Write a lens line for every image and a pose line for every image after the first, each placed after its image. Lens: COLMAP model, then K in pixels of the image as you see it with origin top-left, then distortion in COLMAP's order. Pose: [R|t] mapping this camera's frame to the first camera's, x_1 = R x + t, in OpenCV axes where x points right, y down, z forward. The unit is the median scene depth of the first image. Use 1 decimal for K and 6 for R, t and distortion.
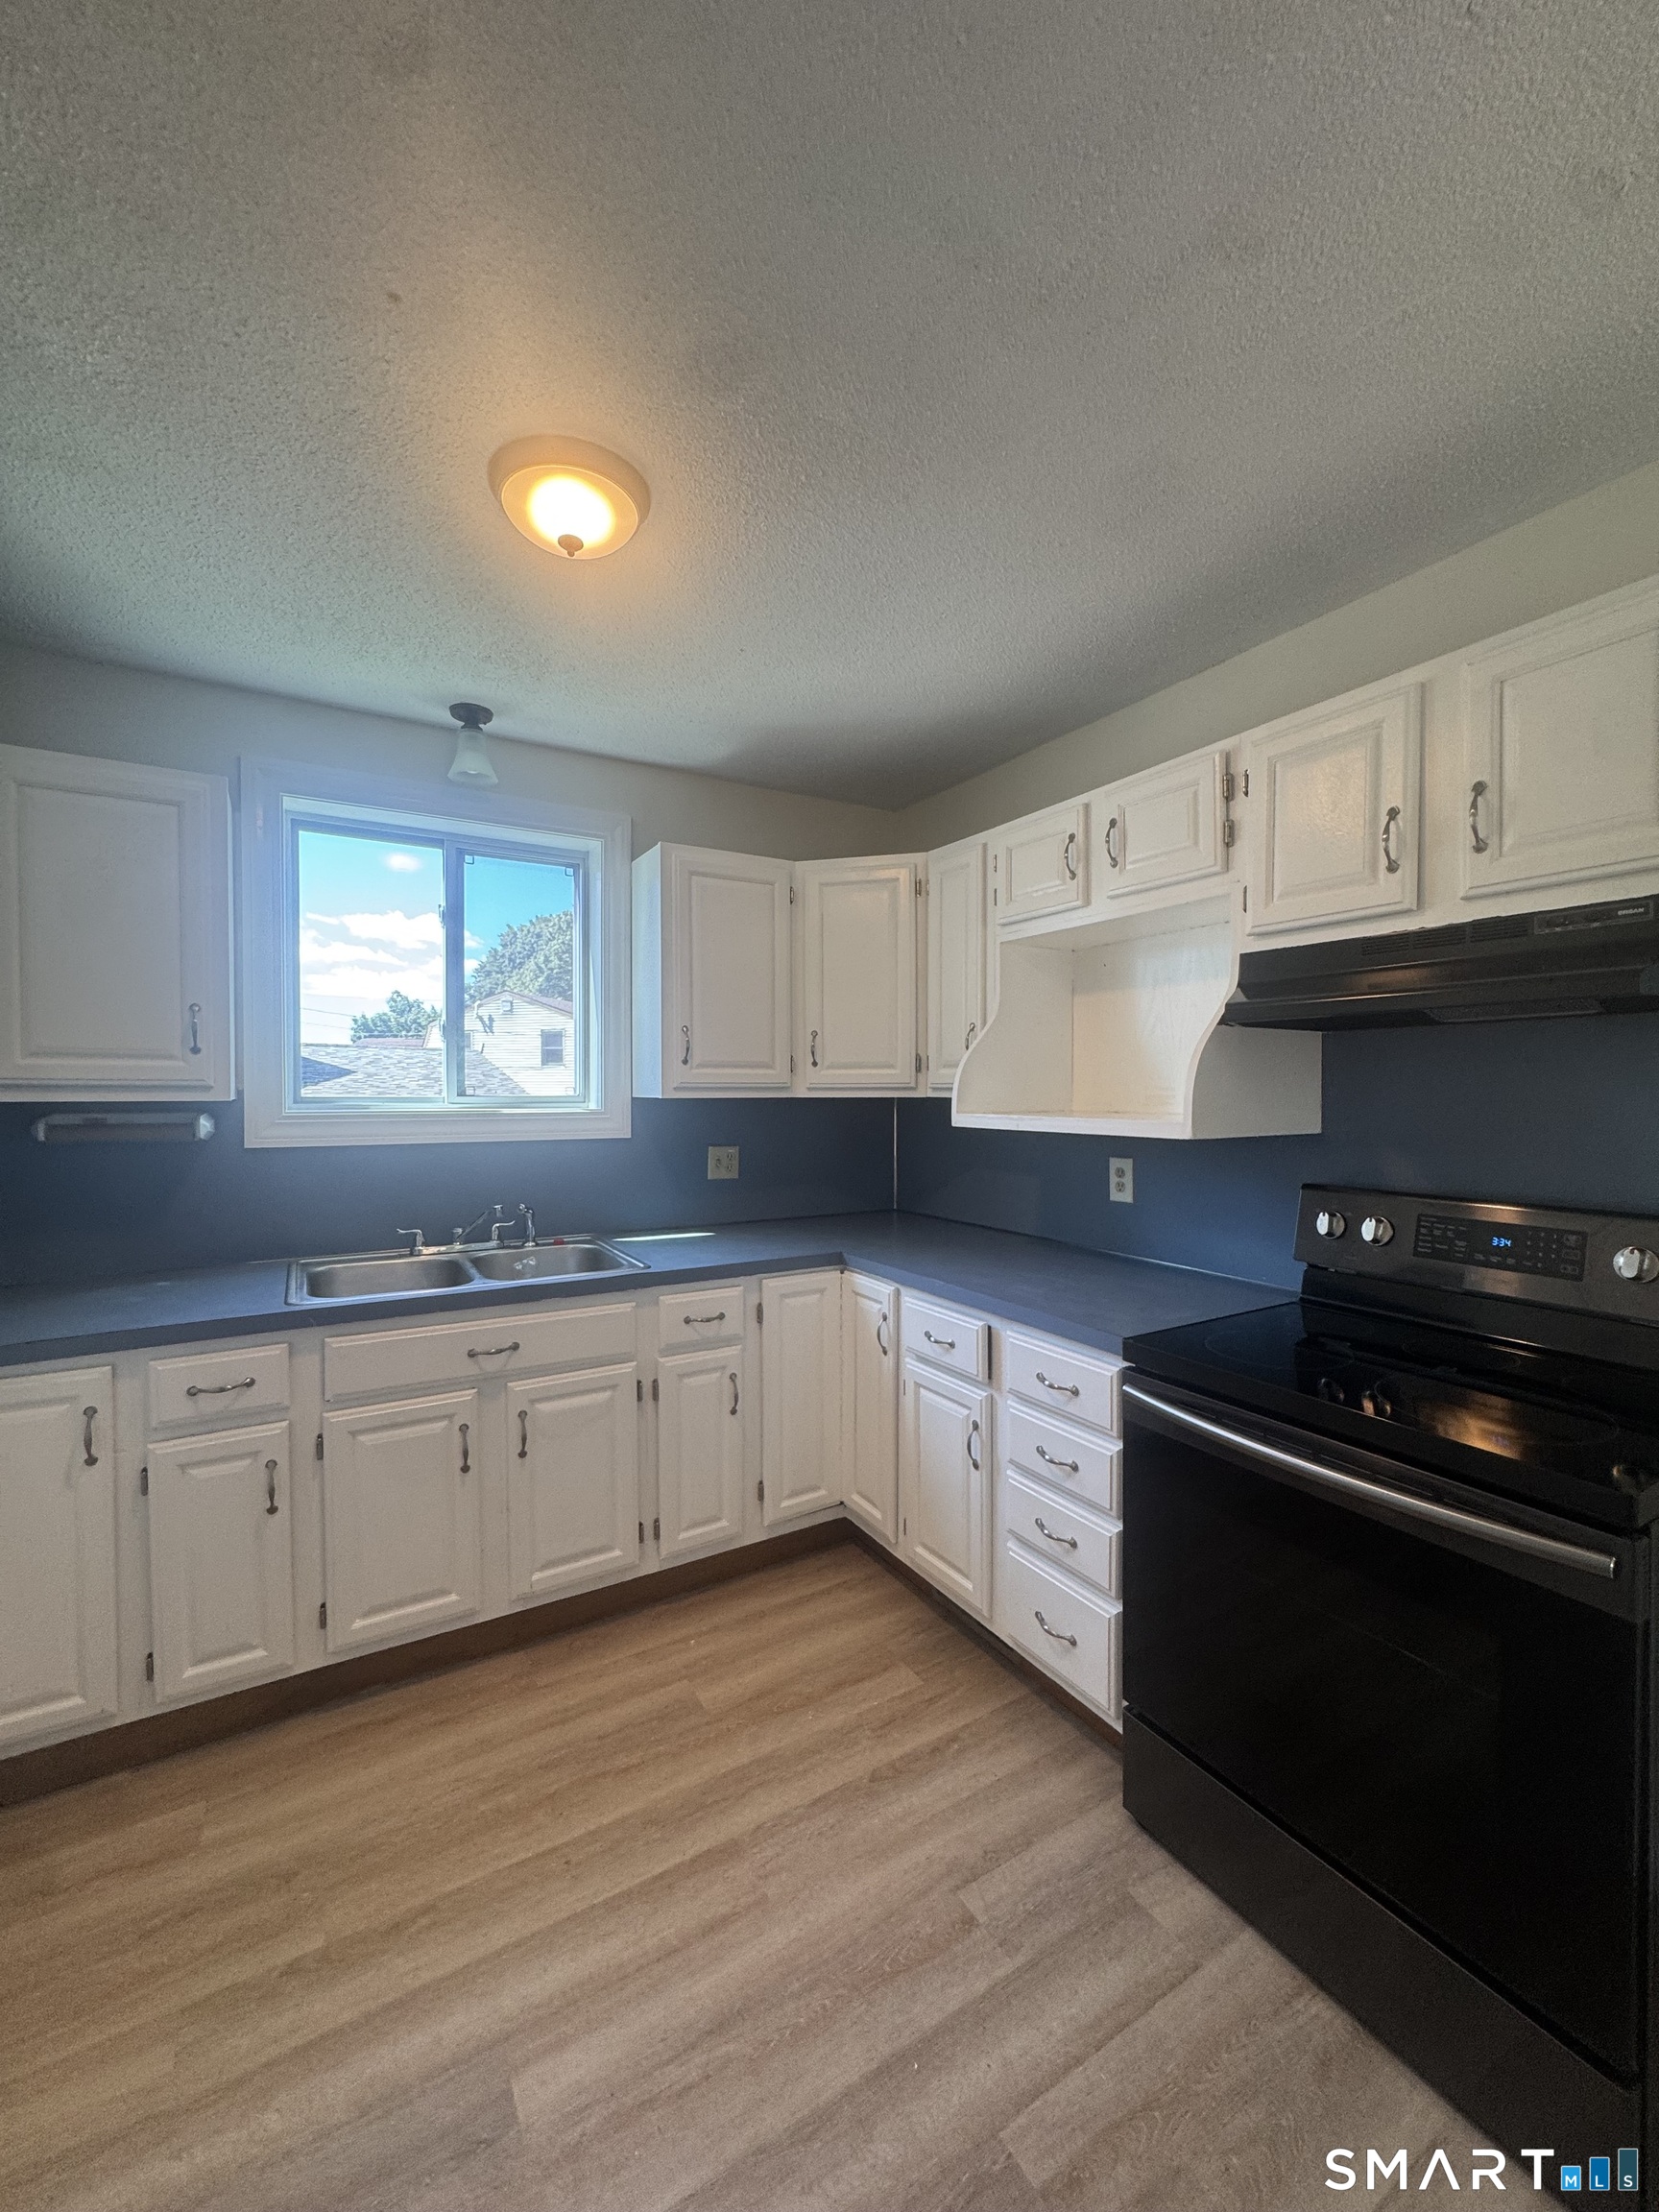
lens RADIAL K [[880.9, 0, 829.5], [0, 880.9, 1110.1], [0, 0, 1]] dist [-0.003701, 0.000242]
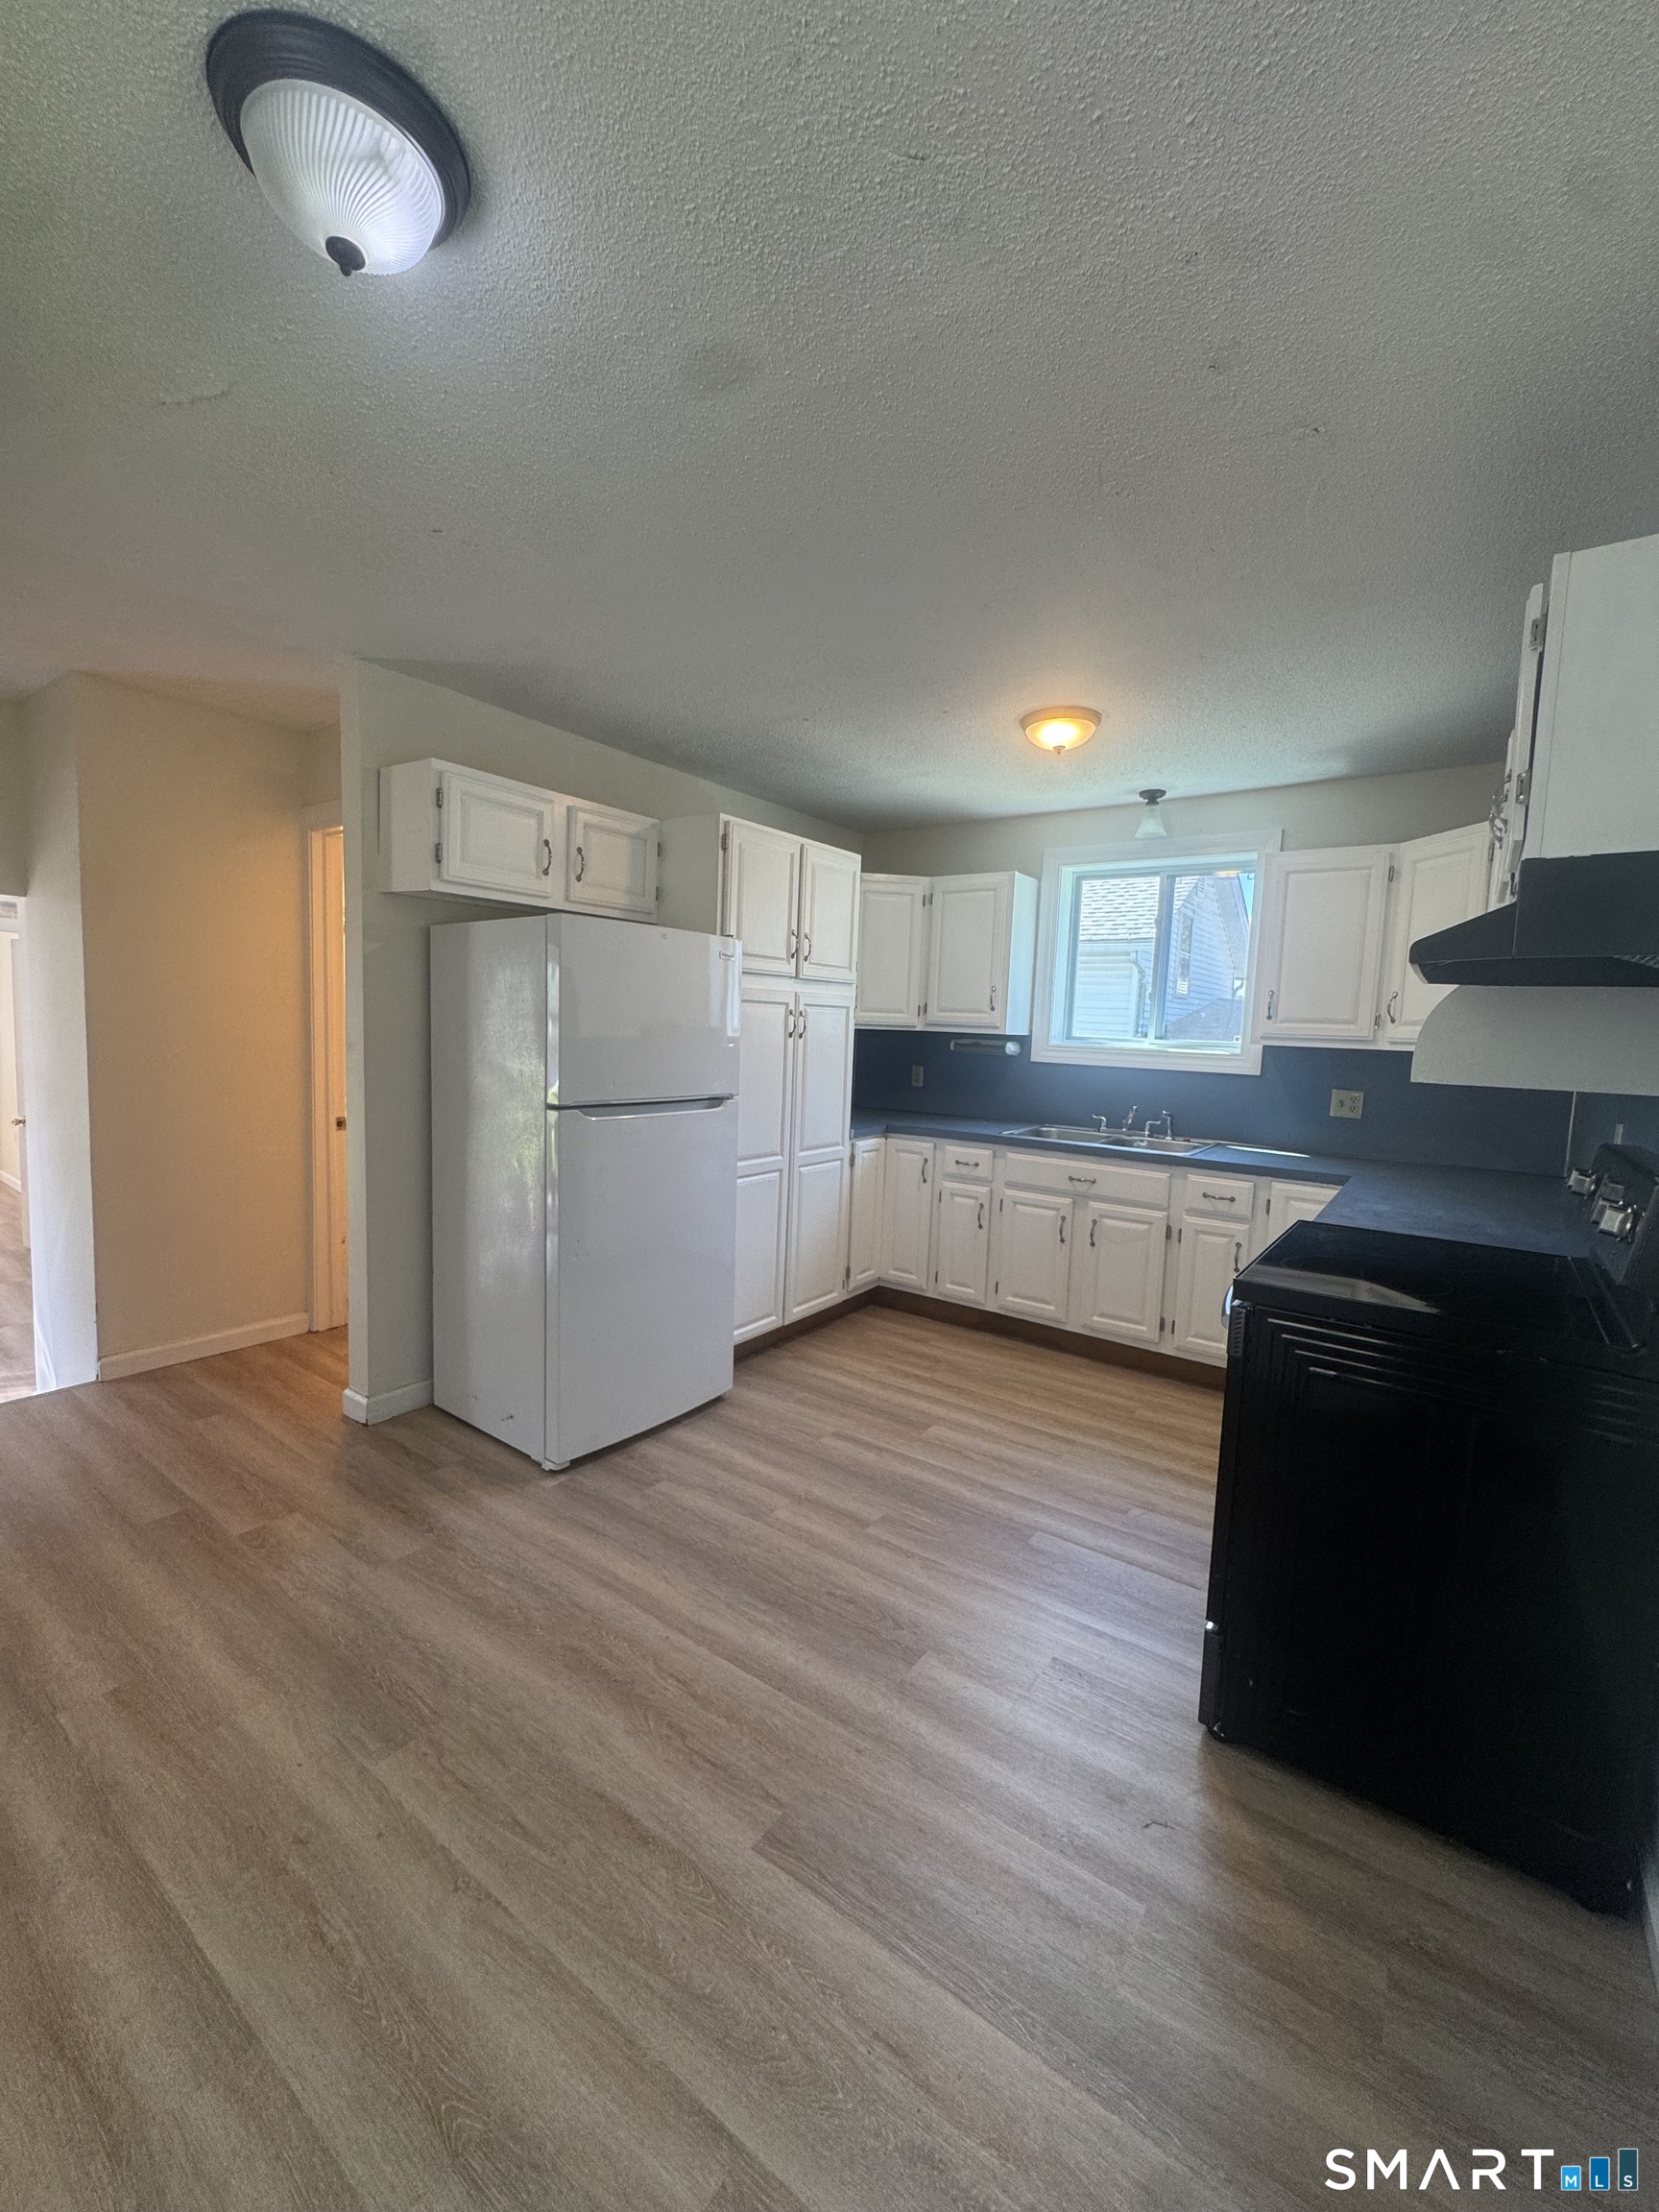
lens RADIAL K [[880.9, 0, 829.5], [0, 880.9, 1110.1], [0, 0, 1]] dist [-0.003701, 0.000242]
pose [[0.402692, 0.102881, -0.909535, 1.012903], [-0.062733, 0.994429, 0.084709, 0.016660], [0.913183, 0.022946, 0.406902, -0.182512]]
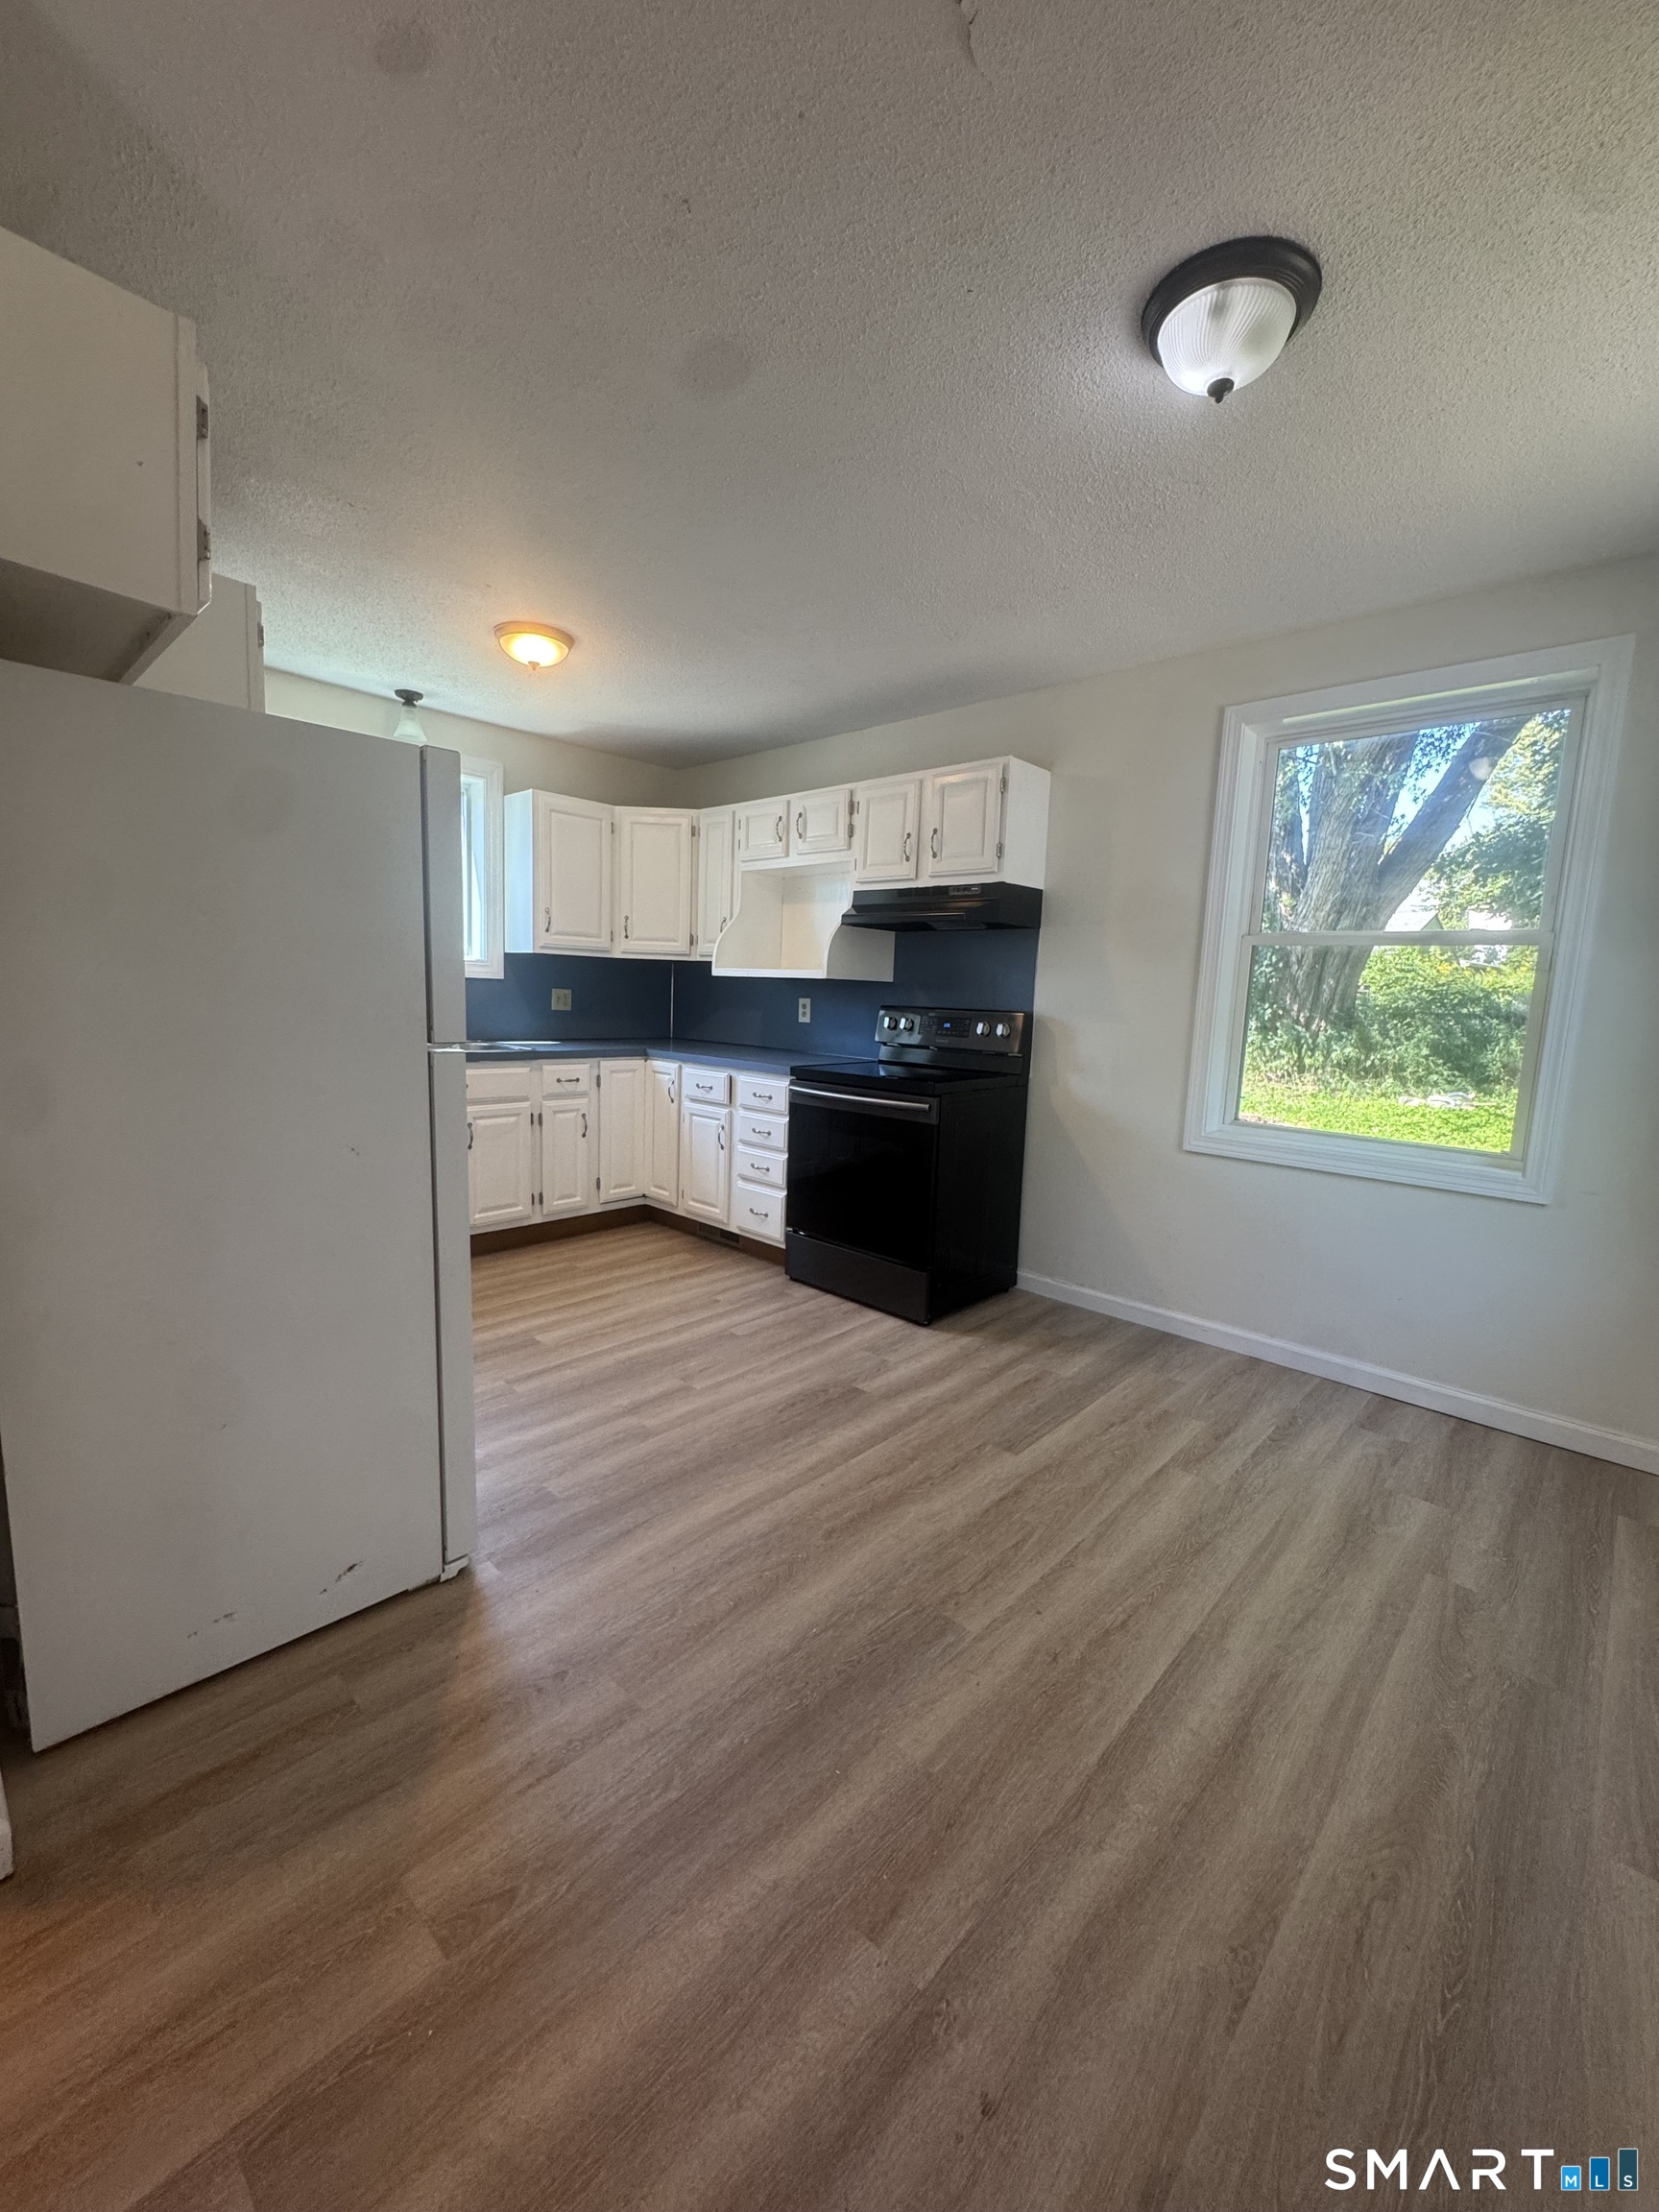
lens RADIAL K [[880.9, 0, 829.5], [0, 880.9, 1110.1], [0, 0, 1]] dist [-0.003701, 0.000242]
pose [[0.959366, 0.000455, 0.282164, -0.157178], [-0.033240, 0.993218, 0.111413, 0.096114], [-0.280200, -0.116265, 0.952875, -0.922859]]
